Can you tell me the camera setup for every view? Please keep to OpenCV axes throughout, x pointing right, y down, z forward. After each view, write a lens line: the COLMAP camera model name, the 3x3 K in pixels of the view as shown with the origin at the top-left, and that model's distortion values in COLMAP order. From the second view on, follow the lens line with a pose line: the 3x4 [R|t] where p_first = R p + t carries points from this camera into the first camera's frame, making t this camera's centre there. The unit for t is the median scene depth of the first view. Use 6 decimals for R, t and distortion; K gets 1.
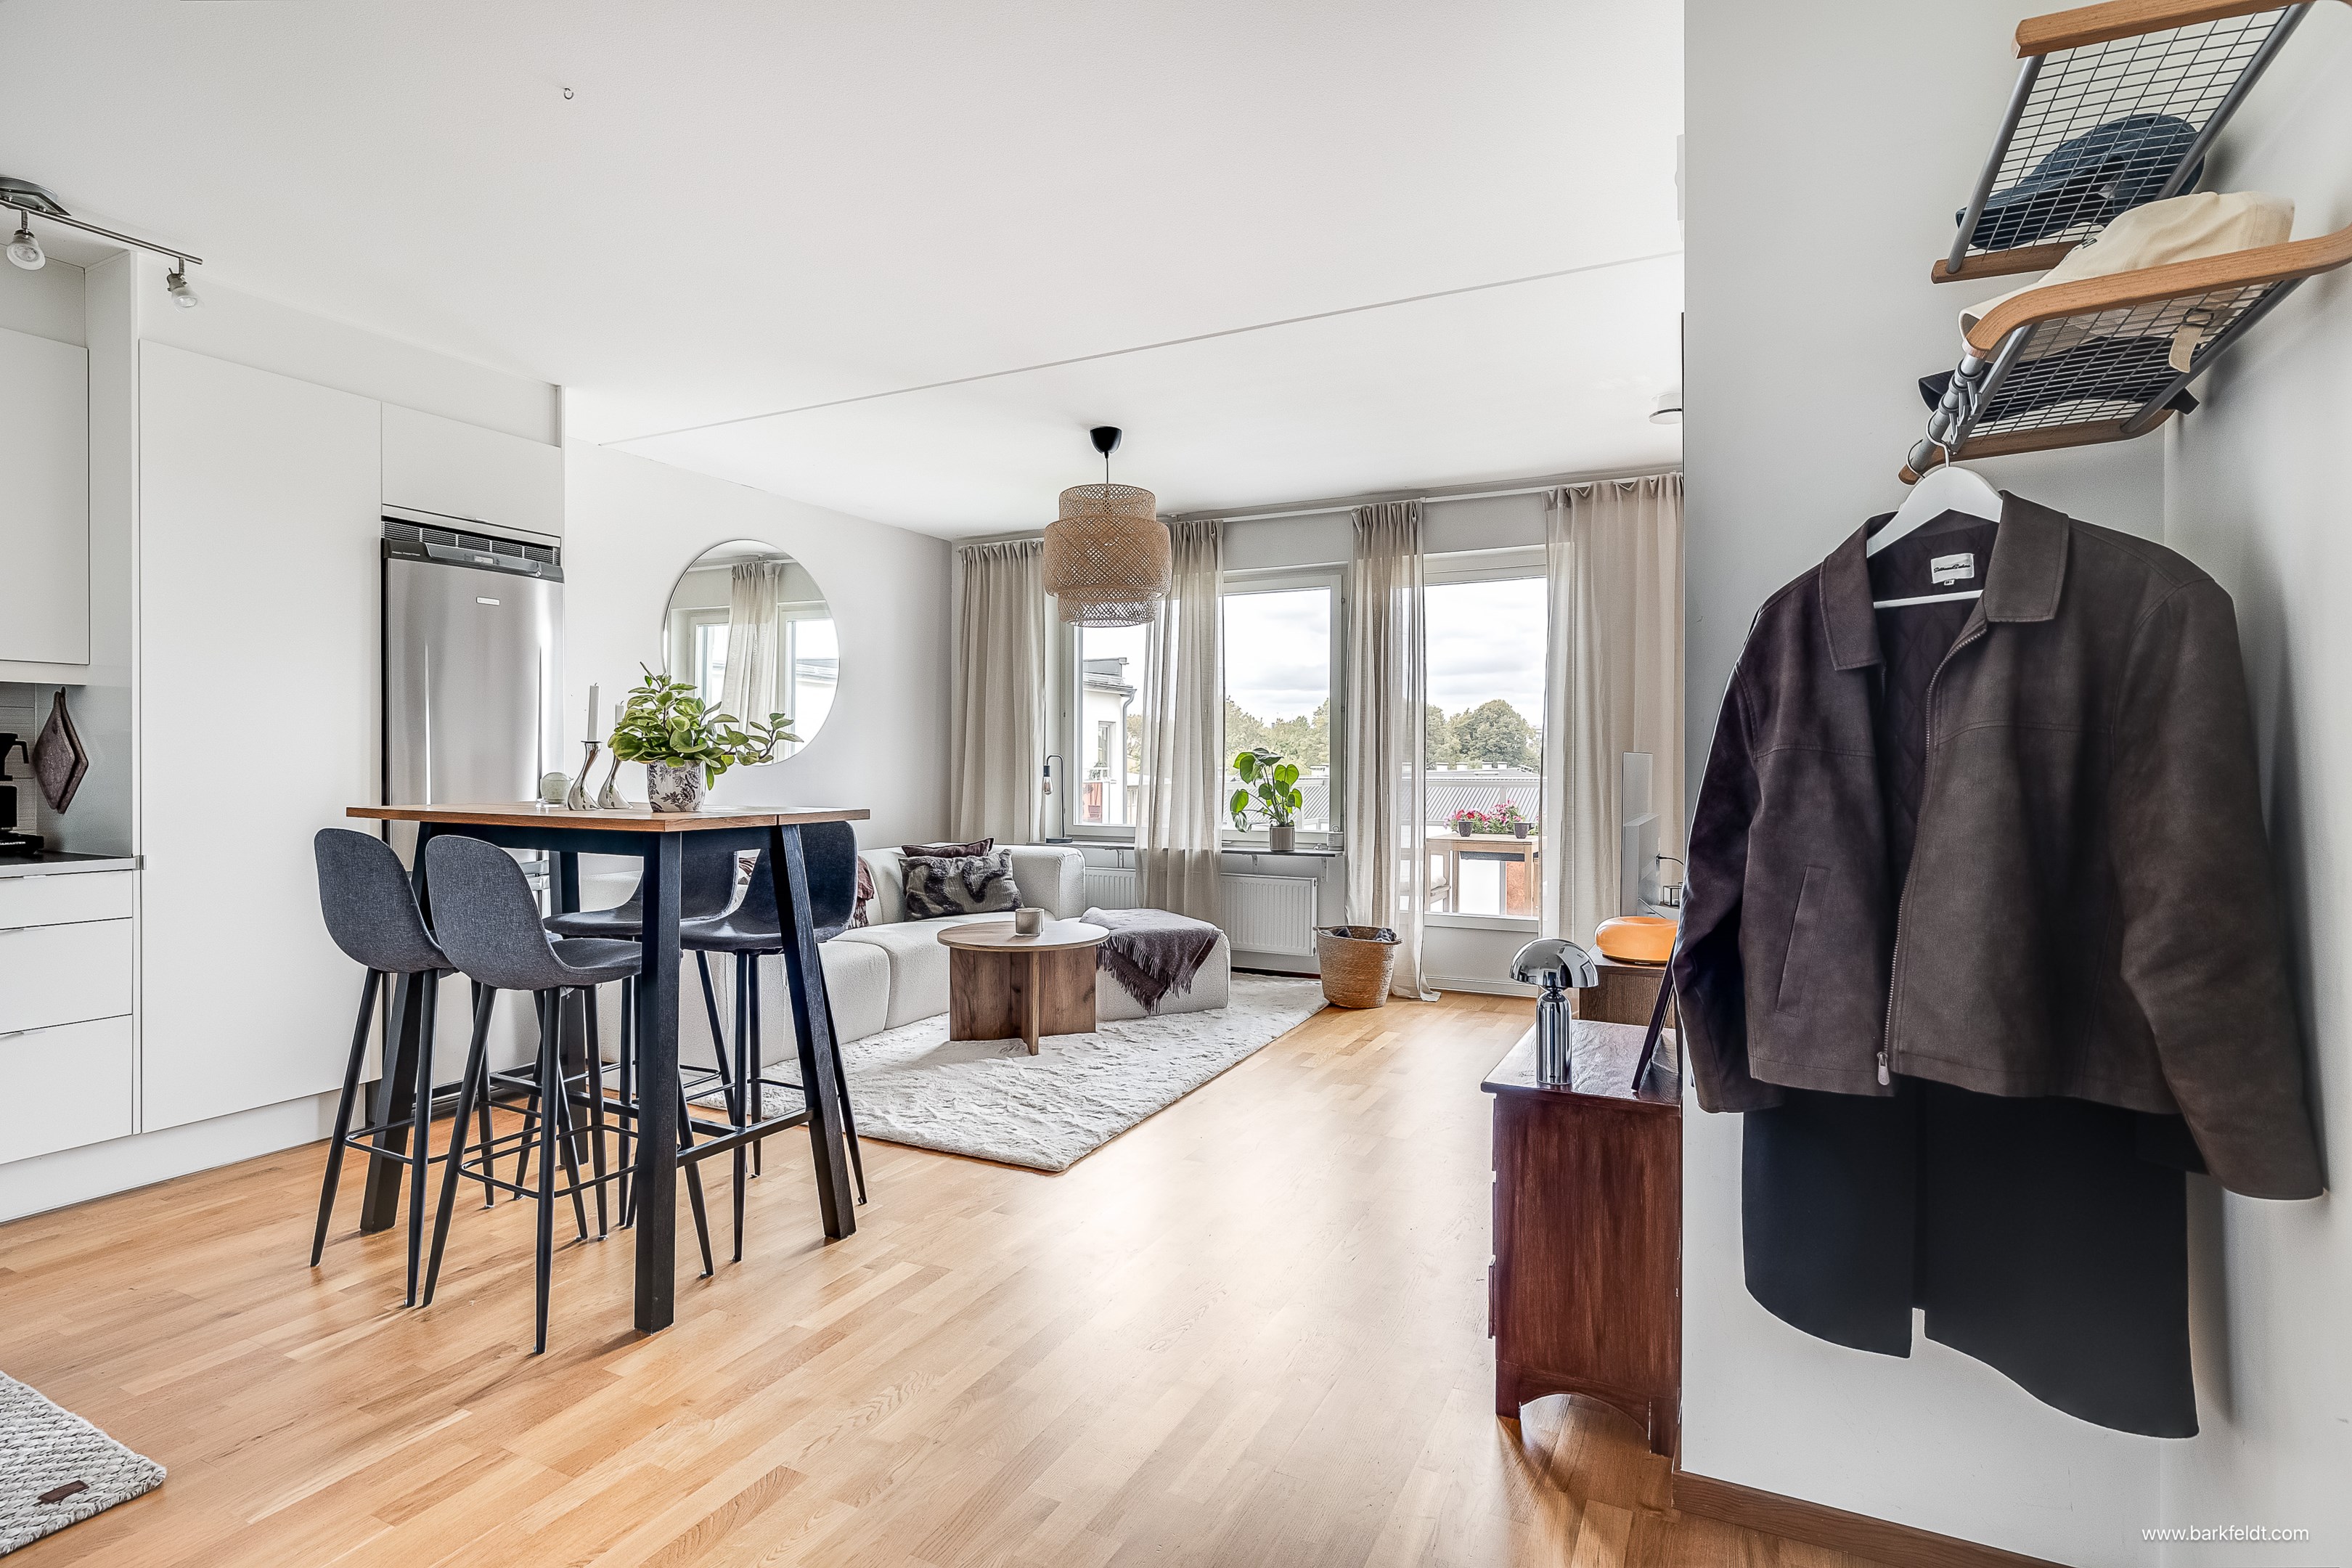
lens RADIAL K [[1150.1, 0, 1180.4], [0, 1150.1, 768.3], [0, 0, 1]] dist [-0.002626, 0.000377]
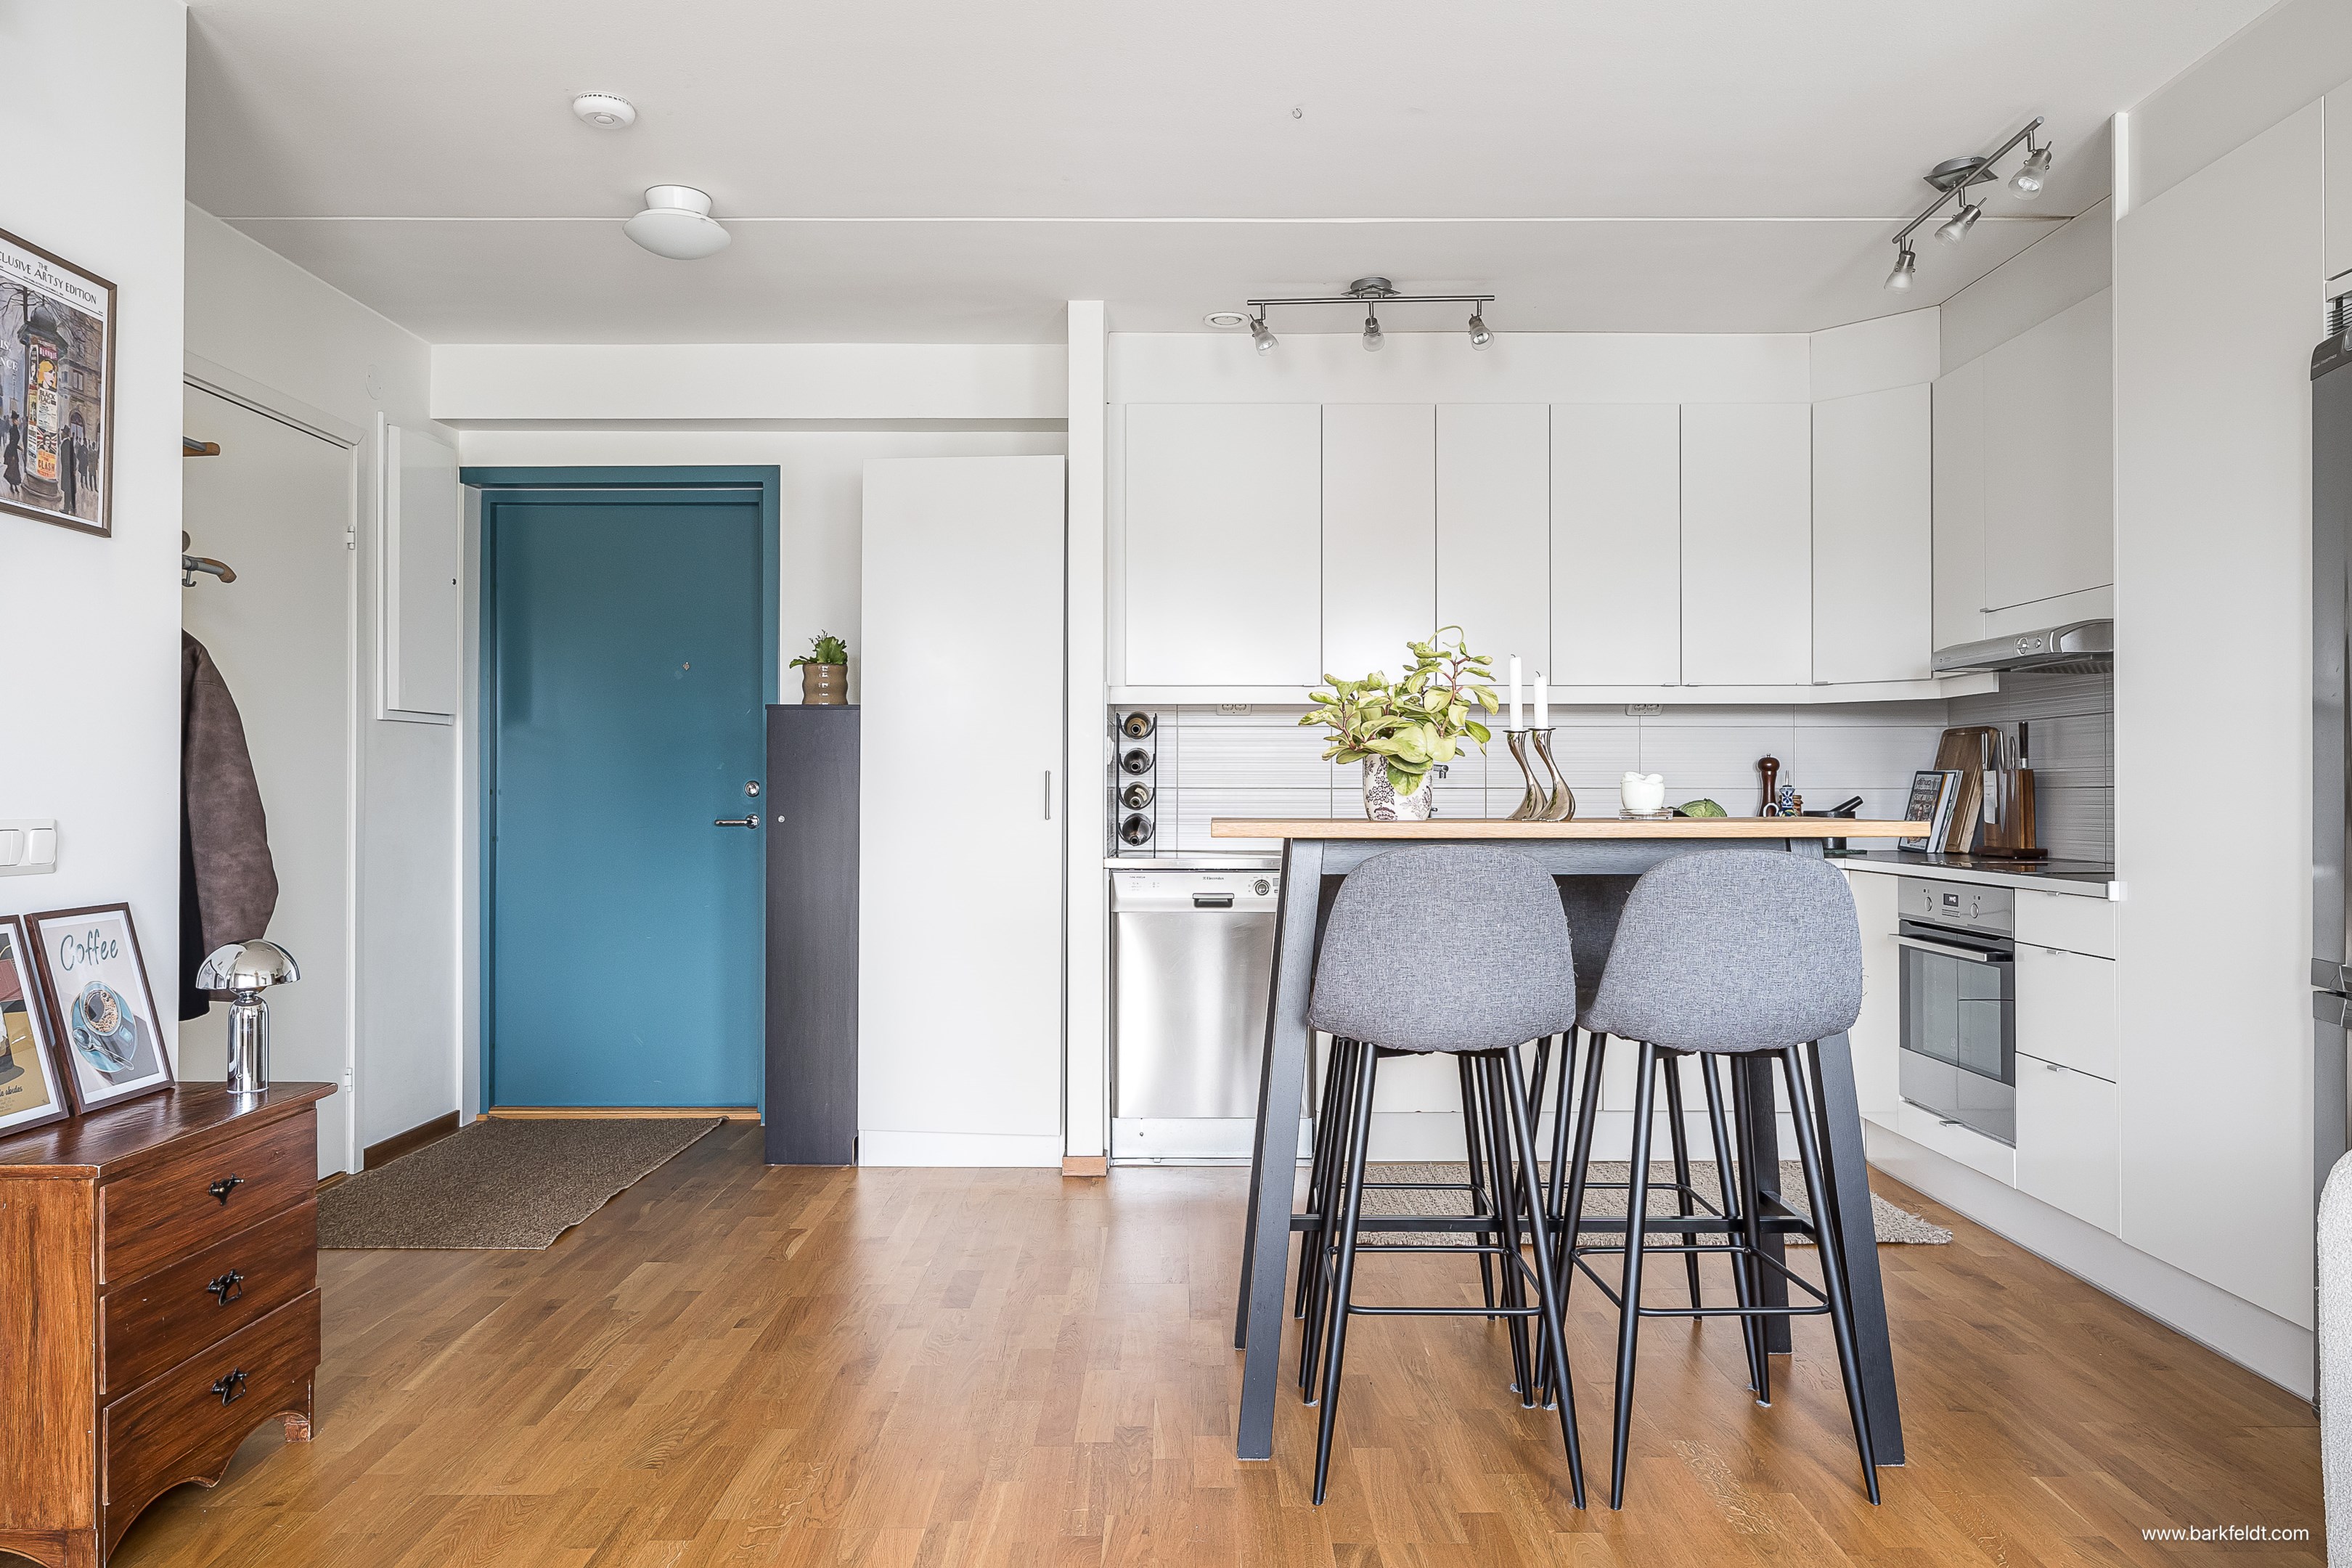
lens RADIAL K [[1596.8, 0, 1178.7], [0, 1596.8, 783.7], [0, 0, 1]] dist [0.002585, -0.003305]
pose [[-0.893829, -0.004545, -0.448385, 0.081894], [-0.004235, 0.999990, -0.001694, 0.007146], [0.448388, 0.000385, -0.893839, 0.904977]]
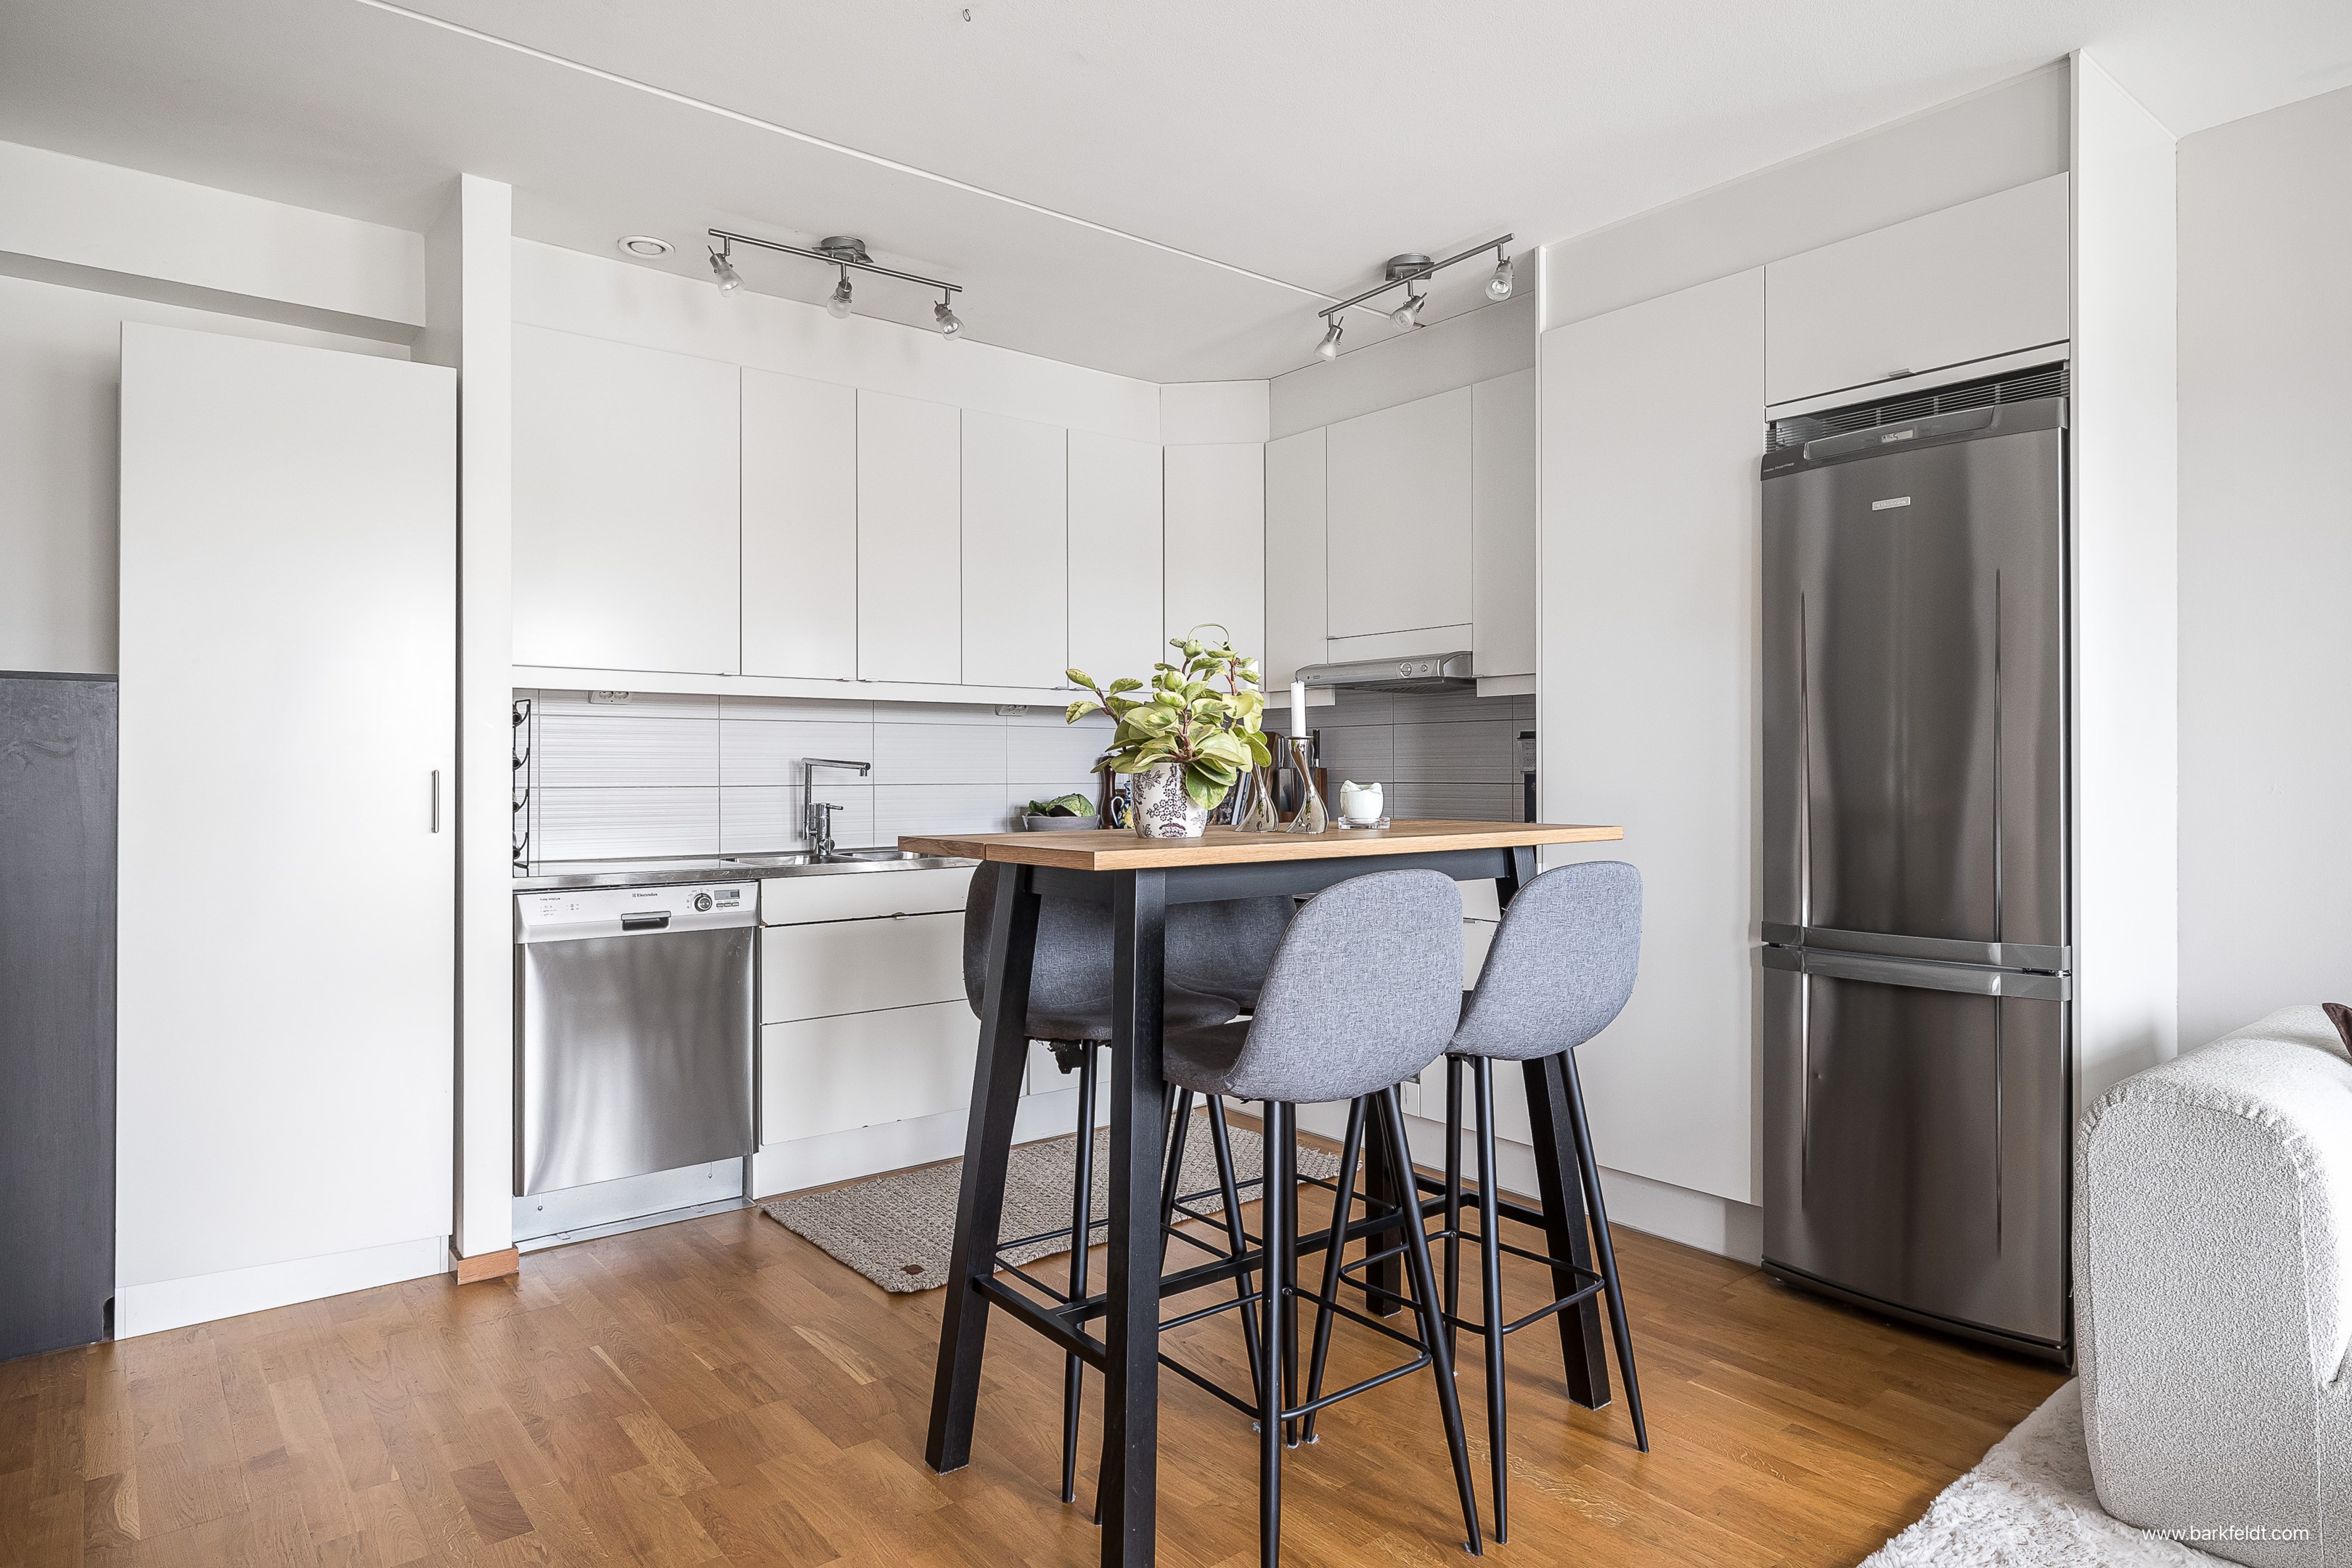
lens RADIAL K [[1349.1, 0, 1180.9], [0, 1349.1, 770.3], [0, 0, 1]] dist [0.001533, -0.001745]
pose [[-0.413863, -0.001265, -0.910338, 0.141352], [-0.003105, 0.999995, 0.000022, -0.001390], [0.910334, 0.002836, -0.413865, 0.641873]]
